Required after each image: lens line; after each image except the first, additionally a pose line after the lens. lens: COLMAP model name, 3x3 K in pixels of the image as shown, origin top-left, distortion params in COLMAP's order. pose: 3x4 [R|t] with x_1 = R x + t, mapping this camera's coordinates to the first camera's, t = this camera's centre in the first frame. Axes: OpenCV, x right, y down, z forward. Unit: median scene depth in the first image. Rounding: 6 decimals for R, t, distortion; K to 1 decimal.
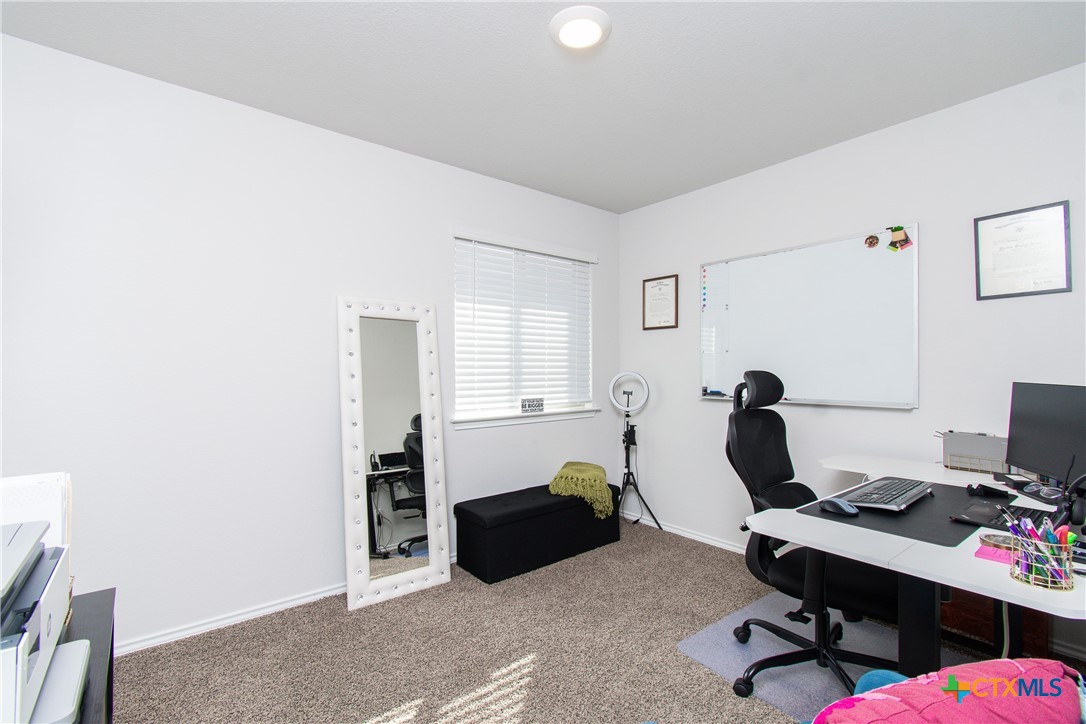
lens RADIAL K [[480.5, 0, 538.8], [0, 480.5, 361.1], [0, 0, 1]] dist [-0.000937, 0.000132]
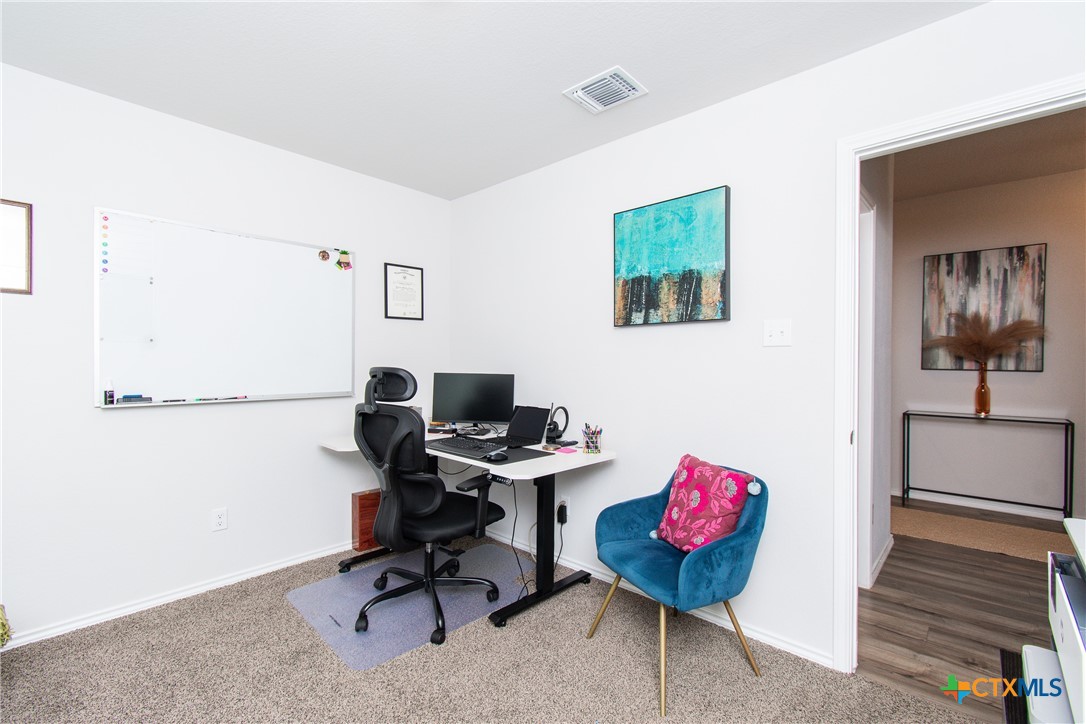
lens RADIAL K [[480.5, 0, 539.7], [0, 480.5, 362.6], [0, 0, 1]] dist [-0.000937, 0.000132]
pose [[-0.140102, 0.011955, 0.990065, -0.533874], [-0.012928, 0.999820, -0.013902, 0.020569], [-0.990053, -0.014748, -0.139922, 0.640778]]
